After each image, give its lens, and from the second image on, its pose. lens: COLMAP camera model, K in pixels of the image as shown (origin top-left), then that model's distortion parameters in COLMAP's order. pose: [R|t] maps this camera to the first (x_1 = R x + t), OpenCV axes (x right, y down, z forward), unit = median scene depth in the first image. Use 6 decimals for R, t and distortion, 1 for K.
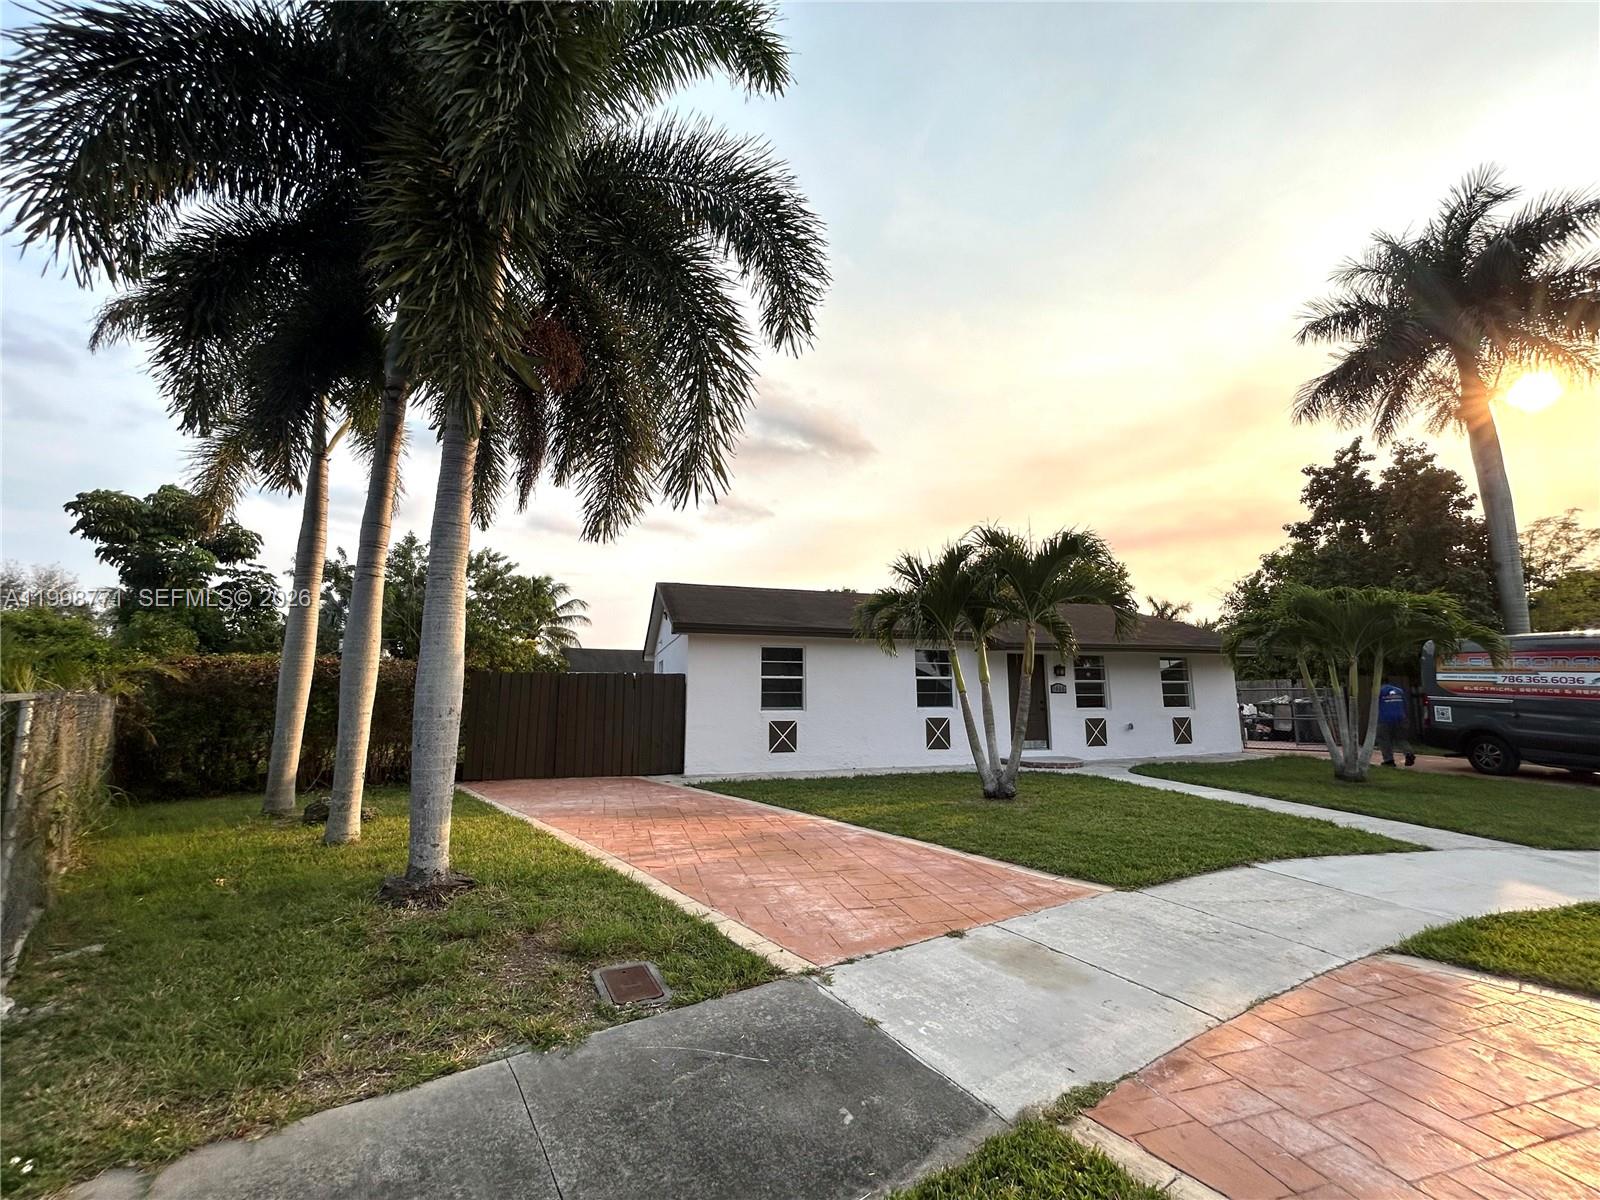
lens RADIAL K [[647.0, 0, 800.0], [0, 647.0, 600.0], [0, 0, 1]] dist [-0.002175, 0.001015]
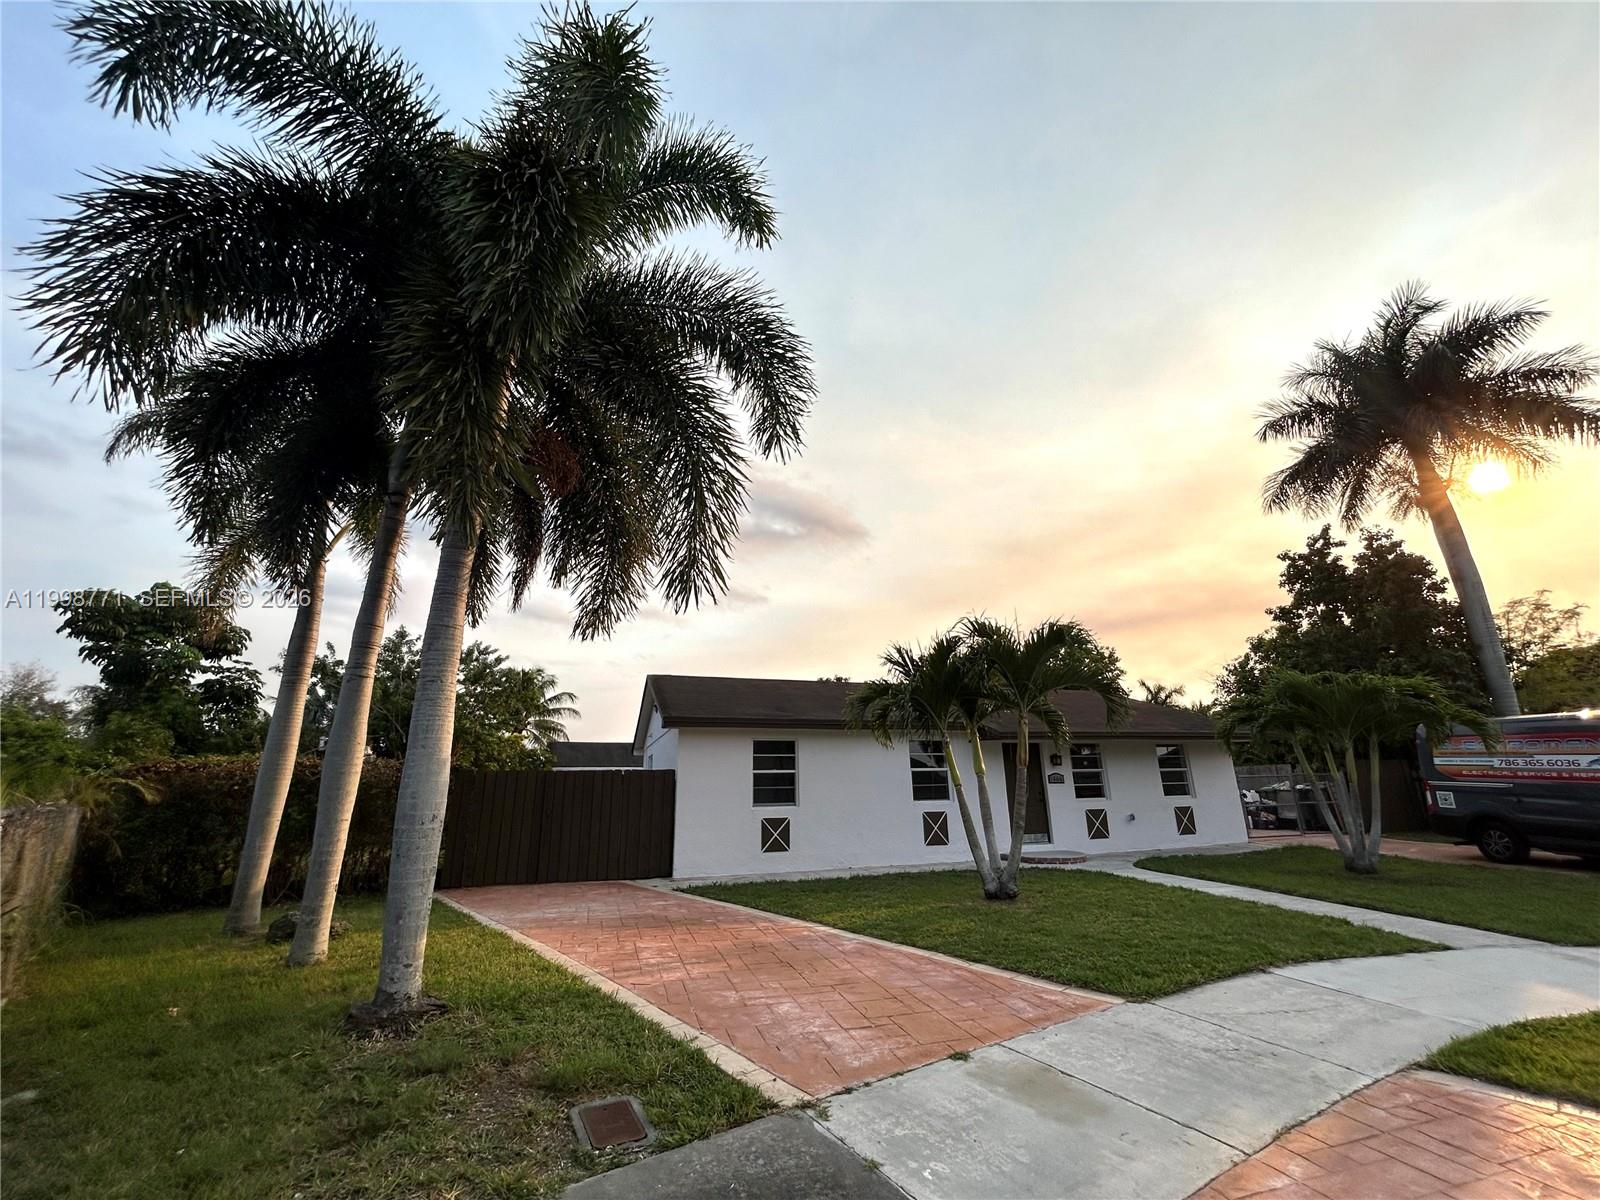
lens RADIAL K [[647.0, 0, 800.0], [0, 647.0, 600.0], [0, 0, 1]] dist [-0.002175, 0.001015]
pose [[0.999843, -0.011897, 0.013130, 0.001786], [0.013553, 0.990859, -0.134216, -0.008093], [-0.011413, 0.134372, 0.990865, -0.007972]]
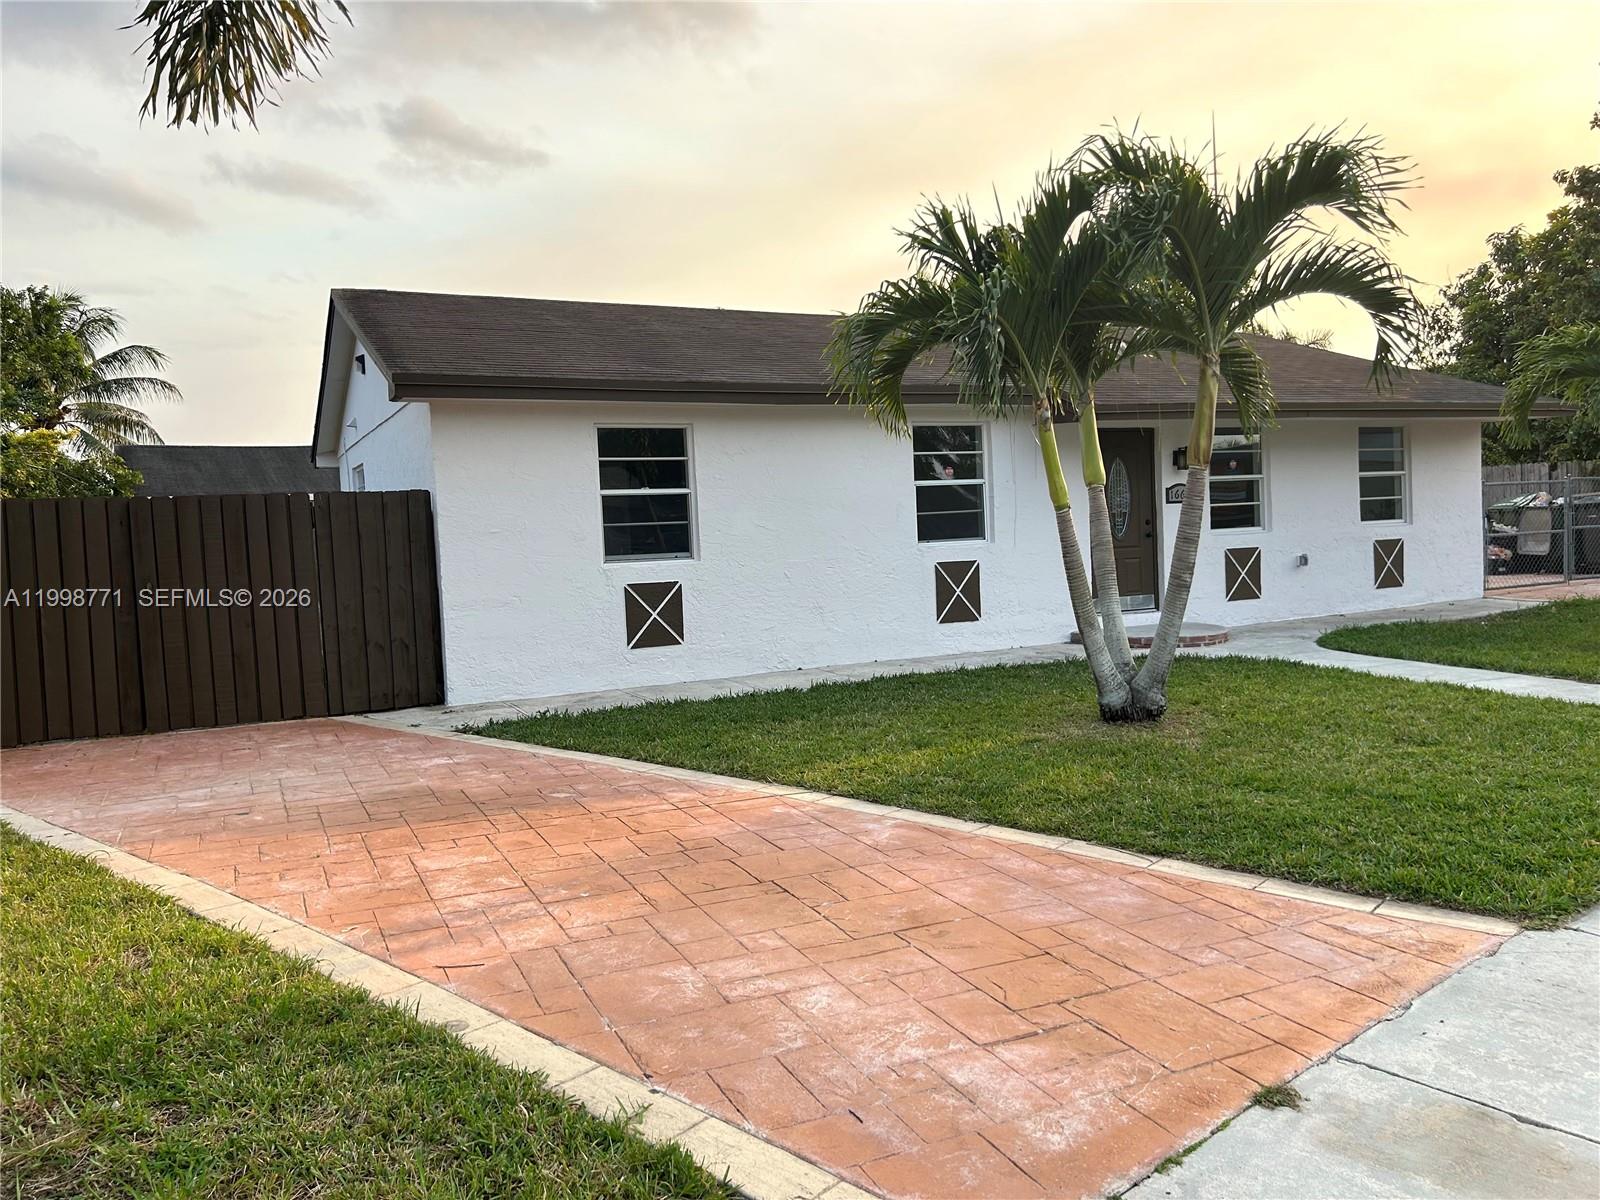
lens RADIAL K [[1181.8, 0, 800.0], [0, 1181.8, 600.0], [0, 0, 1]] dist [0.073075, -0.087132]
pose [[0.986407, -0.049011, 0.156840, -0.074202], [0.015028, 0.977389, 0.210913, 0.023053], [-0.163631, -0.205689, 0.964840, 0.183072]]
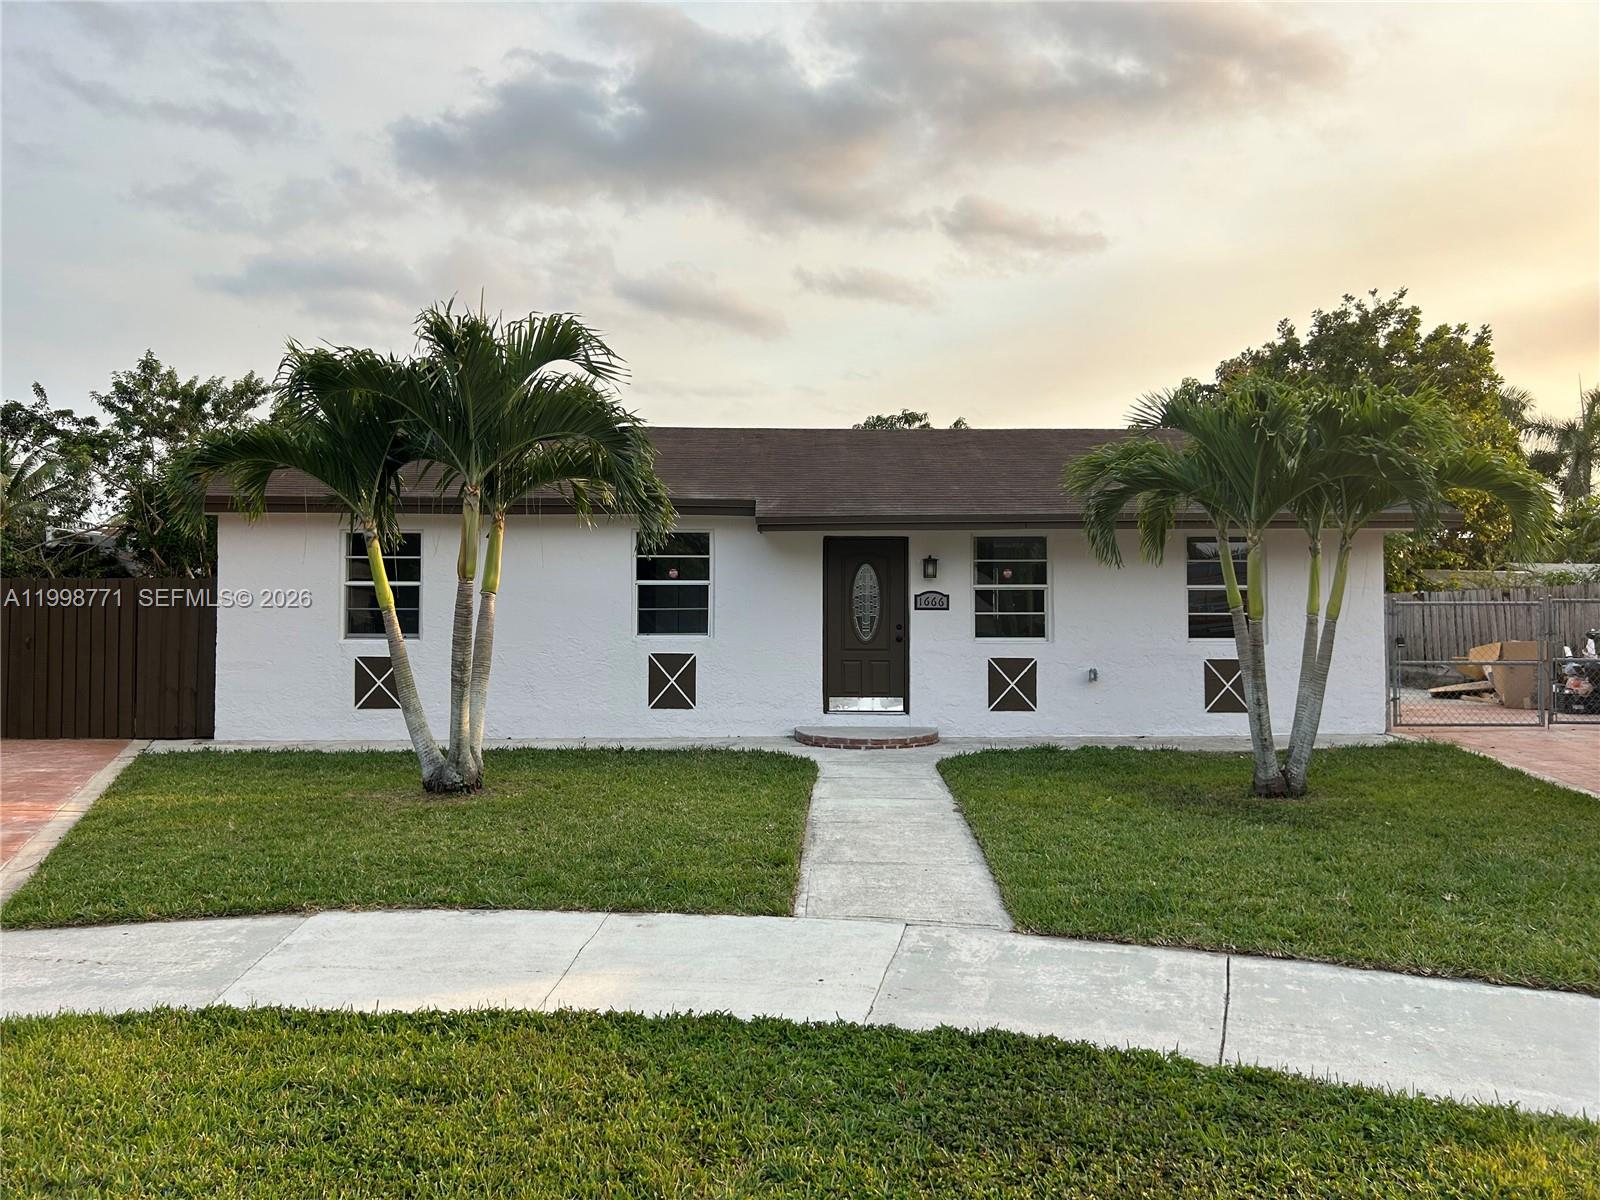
lens RADIAL K [[1204.4, 0, 796.0], [0, 1204.4, 587.7], [0, 0, 1]] dist [0.071745, -0.097945]
pose [[0.960391, -0.004279, -0.278625, 0.856237], [0.039743, 0.991764, 0.121760, 0.005926], [0.275809, -0.128011, 0.952650, 0.071648]]
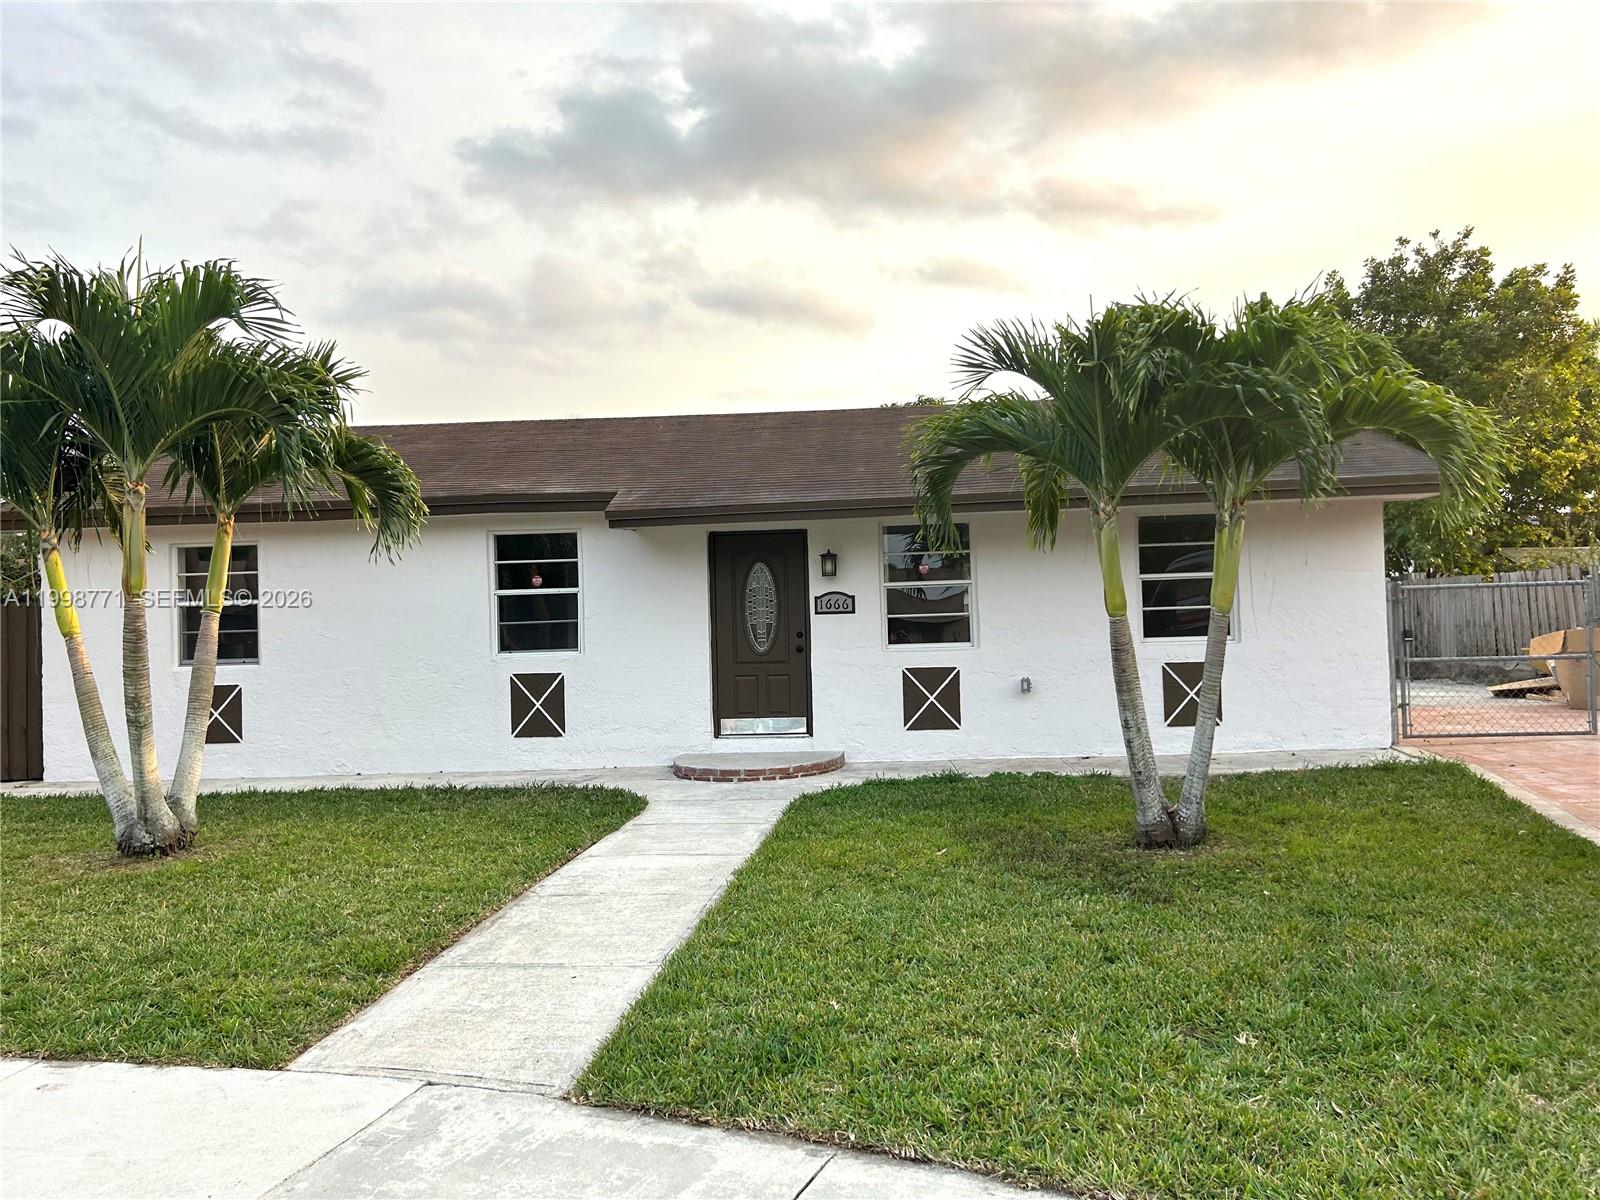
lens RADIAL K [[1202.4, 0, 803.3], [0, 1202.4, 609.6], [0, 0, 1]] dist [0.065559, -0.070162]
pose [[0.932000, -0.029159, -0.361283, 1.026567], [0.081563, 0.988066, 0.130661, 0.047901], [0.353161, -0.151243, 0.923257, 0.349216]]
